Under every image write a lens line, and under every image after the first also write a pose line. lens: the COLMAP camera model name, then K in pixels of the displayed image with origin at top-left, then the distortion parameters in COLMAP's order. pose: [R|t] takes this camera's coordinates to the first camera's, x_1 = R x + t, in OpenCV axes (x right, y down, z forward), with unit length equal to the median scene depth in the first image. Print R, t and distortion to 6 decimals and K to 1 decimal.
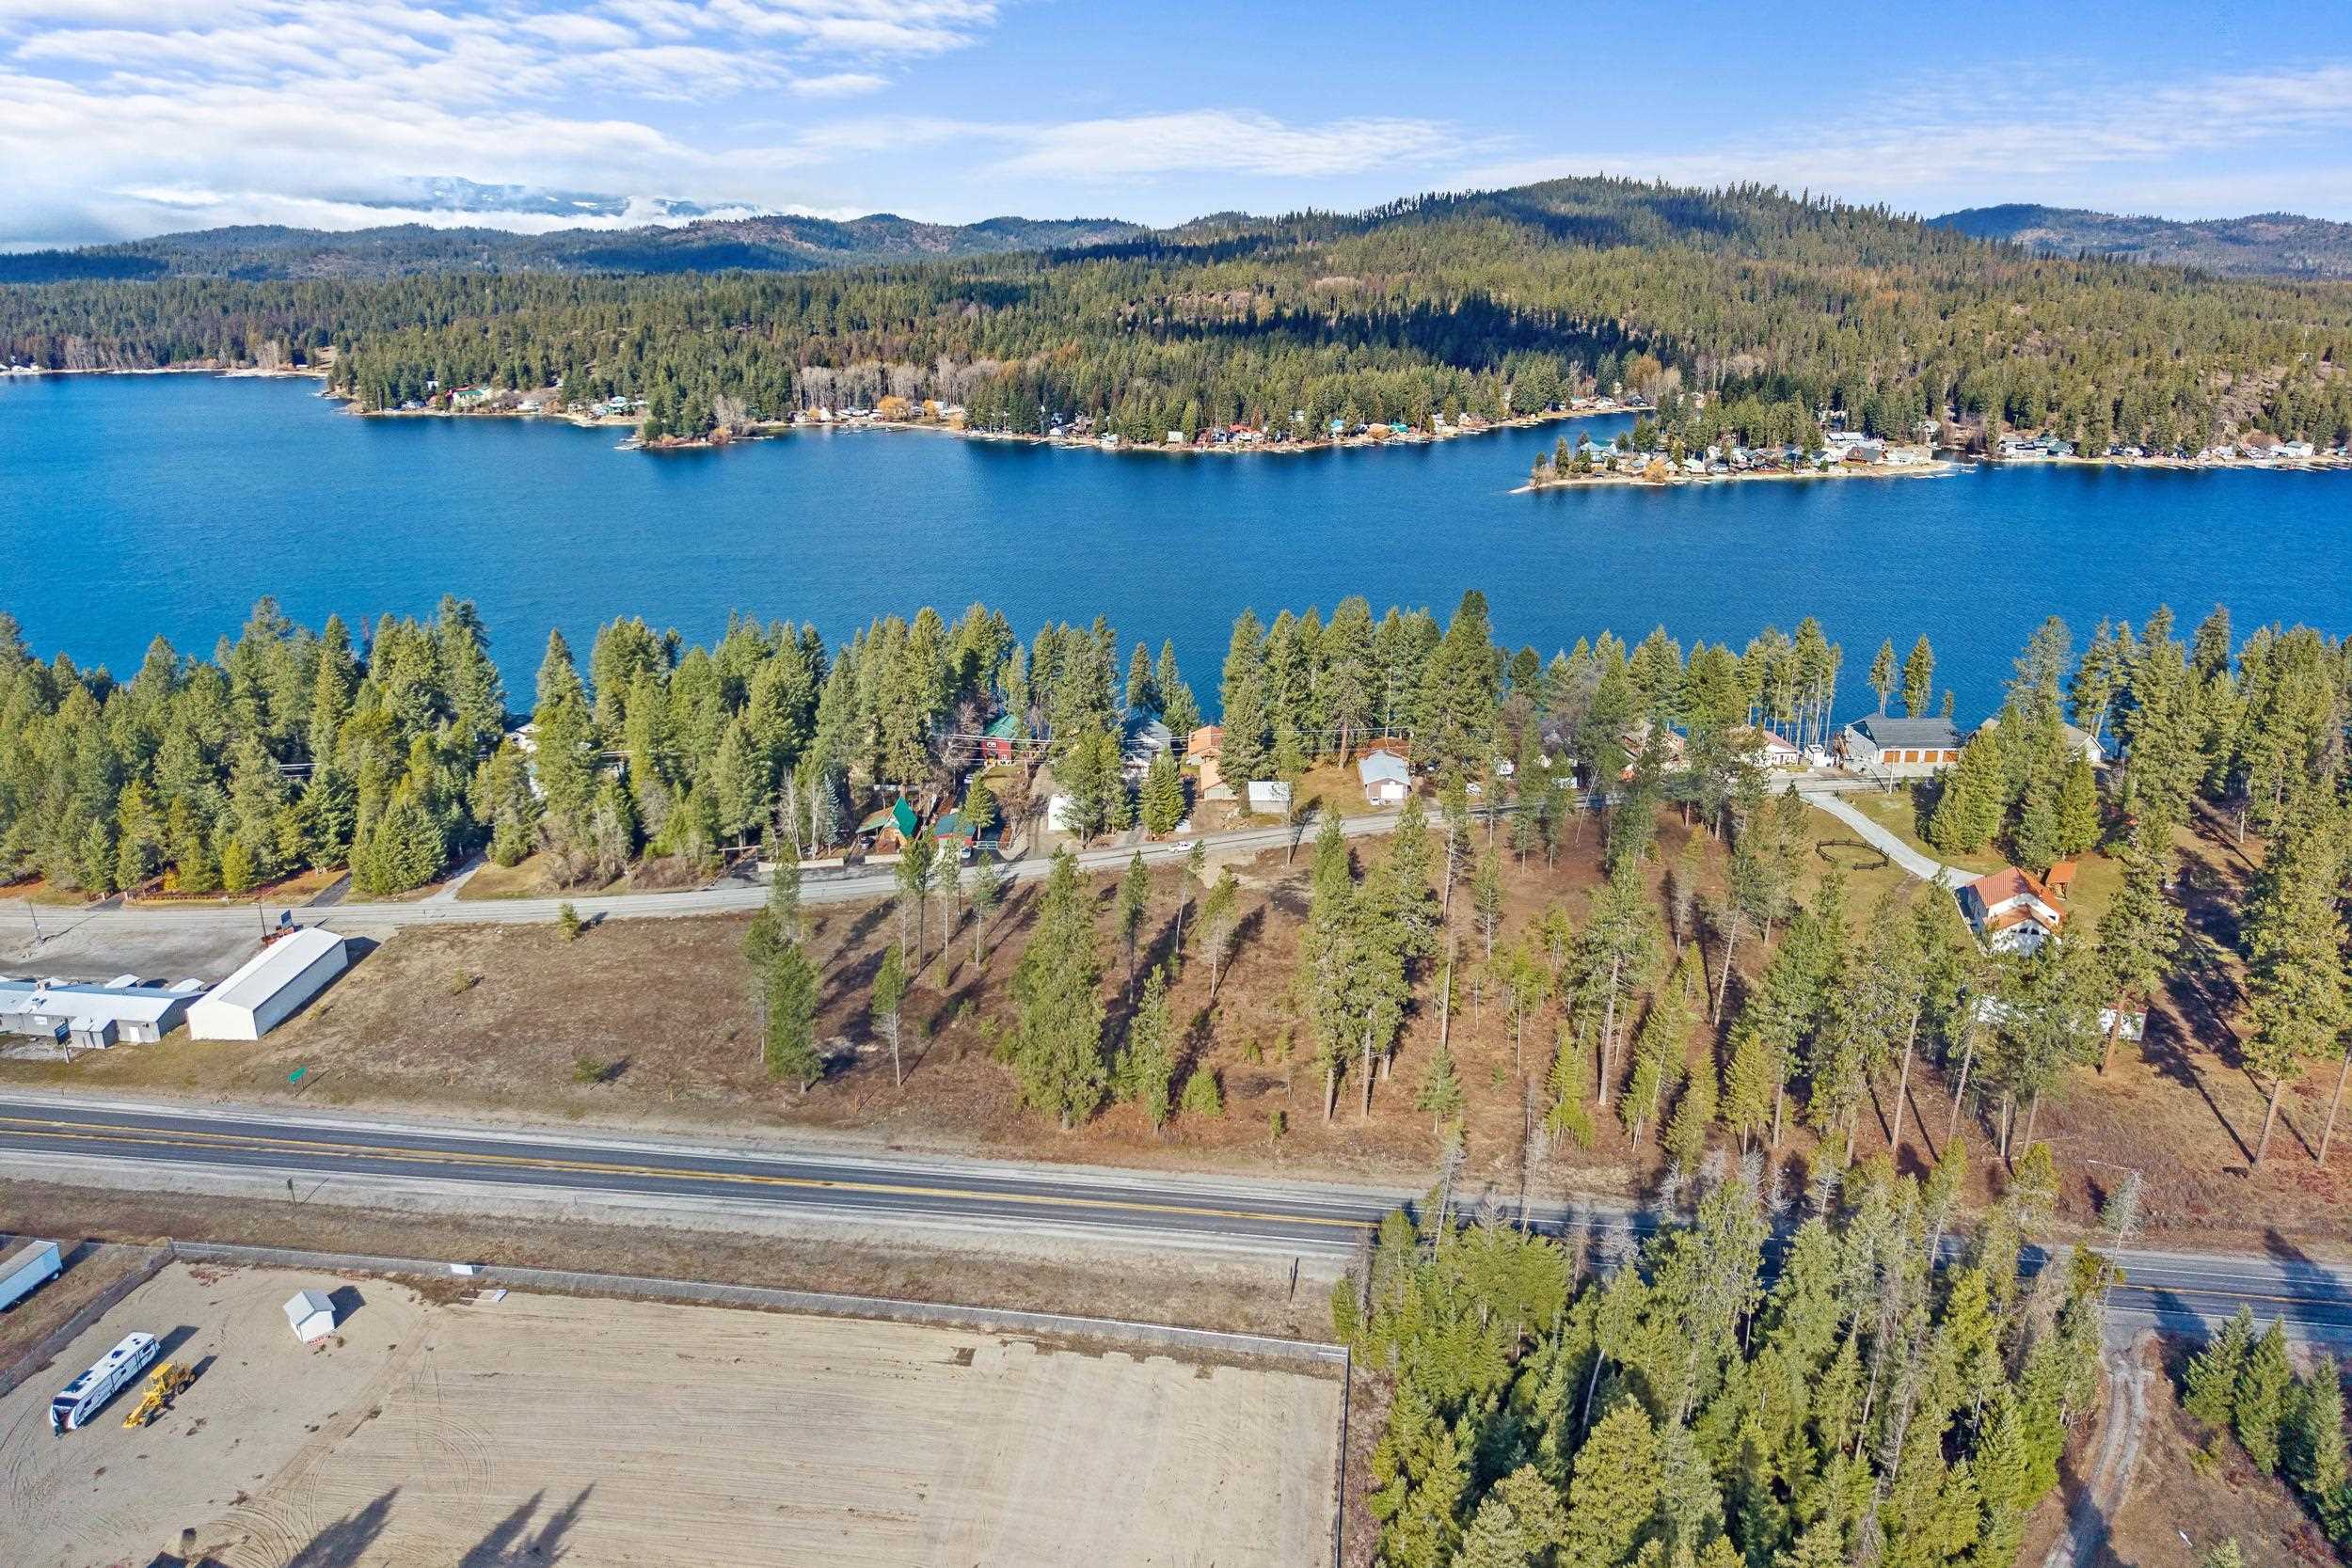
lens RADIAL K [[1614.6, 0, 1176.0], [0, 1614.6, 784.0], [0, 0, 1]] dist [0.003943, -0.006029]
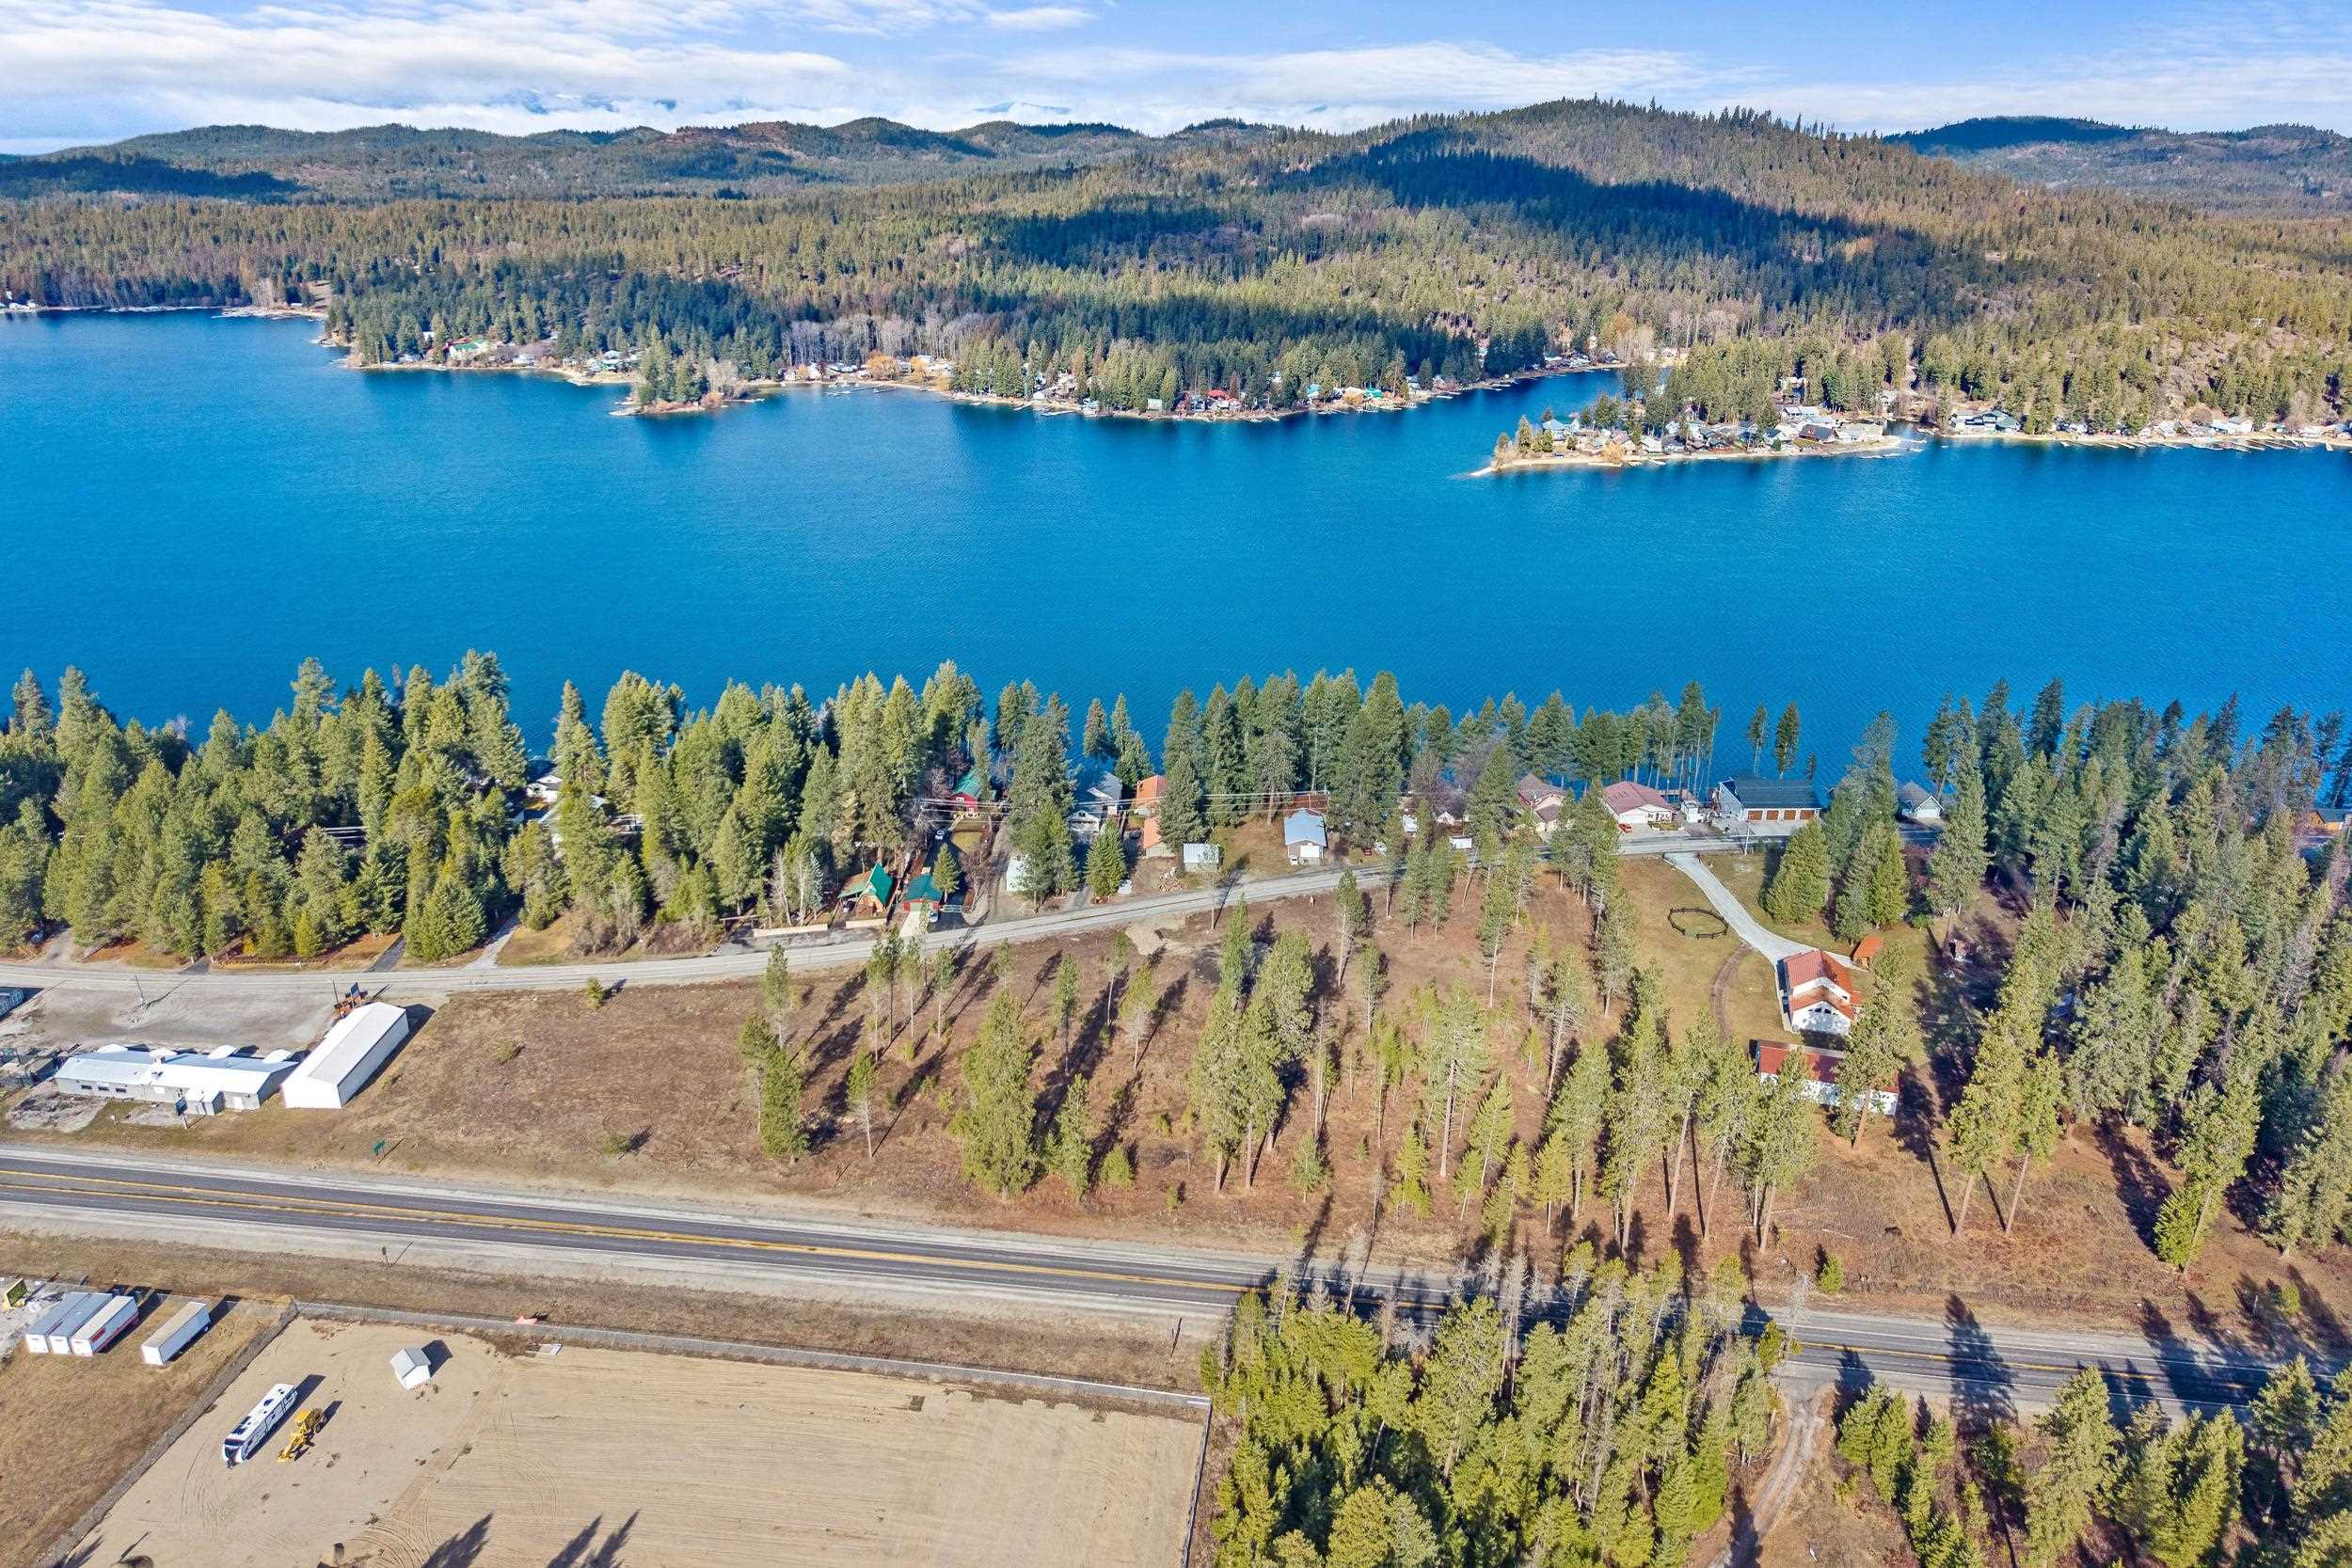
lens RADIAL K [[1604.9, 0, 1176.0], [0, 1604.9, 784.0], [0, 0, 1]] dist [-0.000166, -0.001219]
pose [[0.999971, 0.005517, 0.005226, 0.037393], [-0.005793, 0.998511, 0.054239, -0.117343], [-0.004919, -0.054268, 0.998514, -0.145039]]
